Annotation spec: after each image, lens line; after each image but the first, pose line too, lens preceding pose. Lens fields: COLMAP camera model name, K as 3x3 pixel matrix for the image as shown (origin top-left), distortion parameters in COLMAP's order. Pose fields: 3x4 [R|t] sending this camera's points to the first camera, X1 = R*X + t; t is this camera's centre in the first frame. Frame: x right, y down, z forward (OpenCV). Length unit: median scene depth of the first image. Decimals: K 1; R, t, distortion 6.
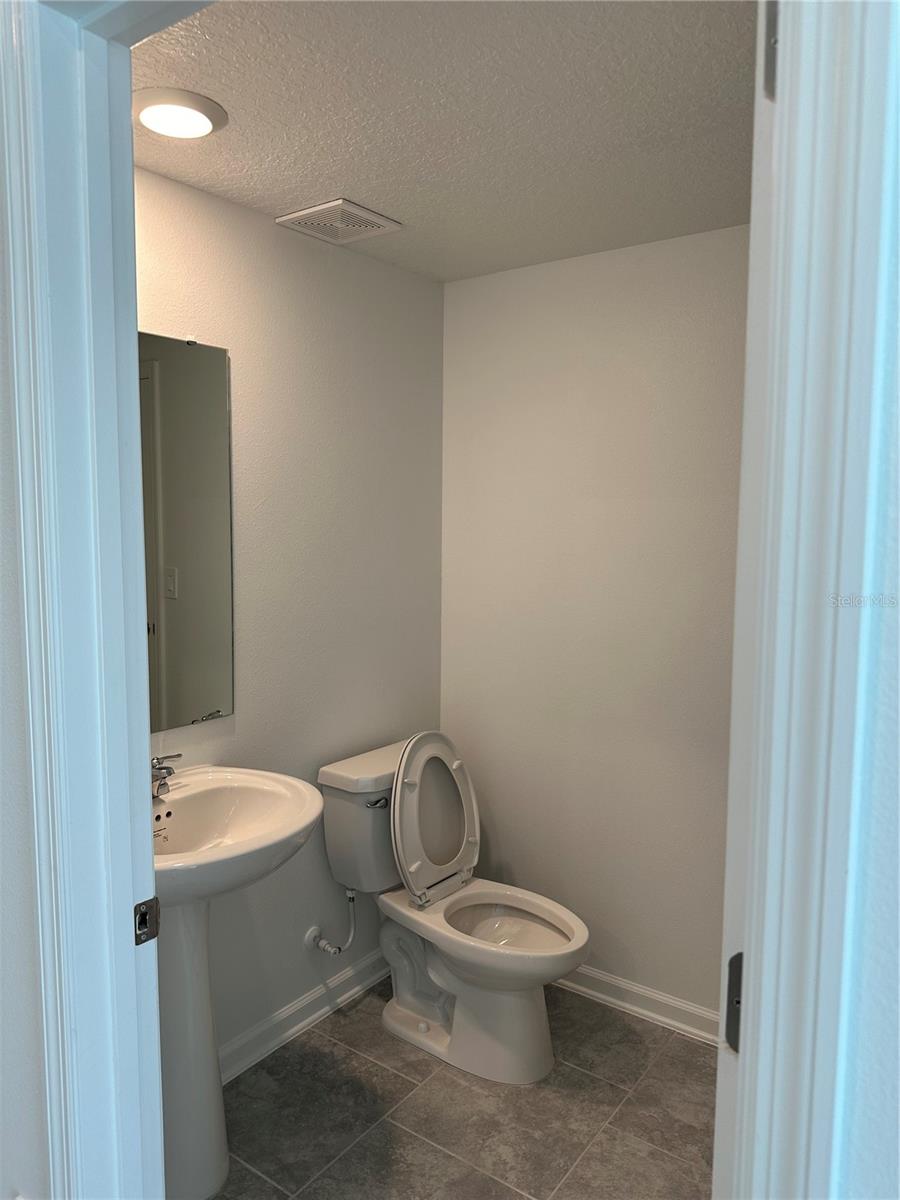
lens RADIAL K [[844.5, 0, 450.0], [0, 844.5, 600.0], [0, 0, 1]] dist [0.015338, -0.028695]
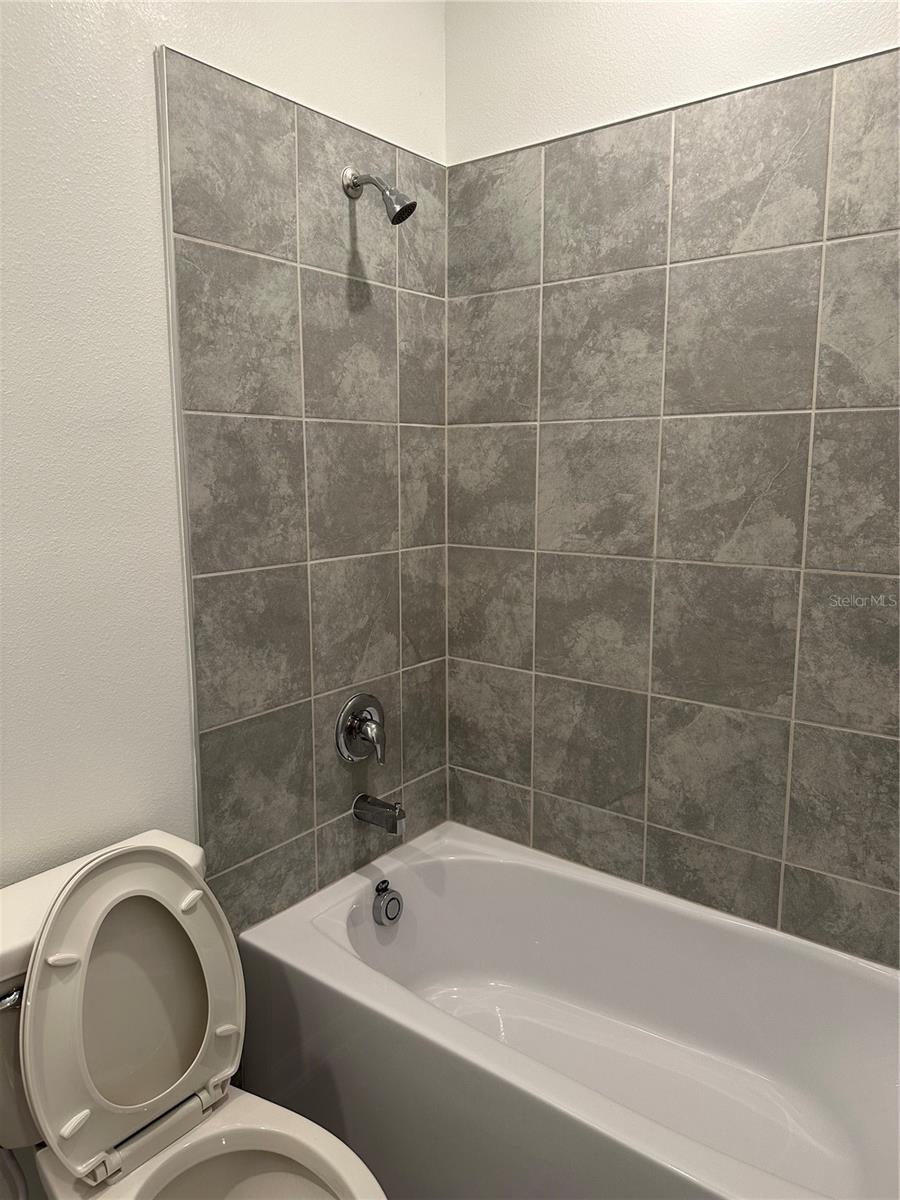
lens RADIAL K [[844.5, 0, 450.0], [0, 844.5, 600.0], [0, 0, 1]] dist [0.015338, -0.028695]
pose [[0.999984, -0.005447, -0.001798, 0.184785], [0.005563, 0.997327, 0.072861, -0.037280], [0.001396, -0.072870, 0.997341, 0.497529]]
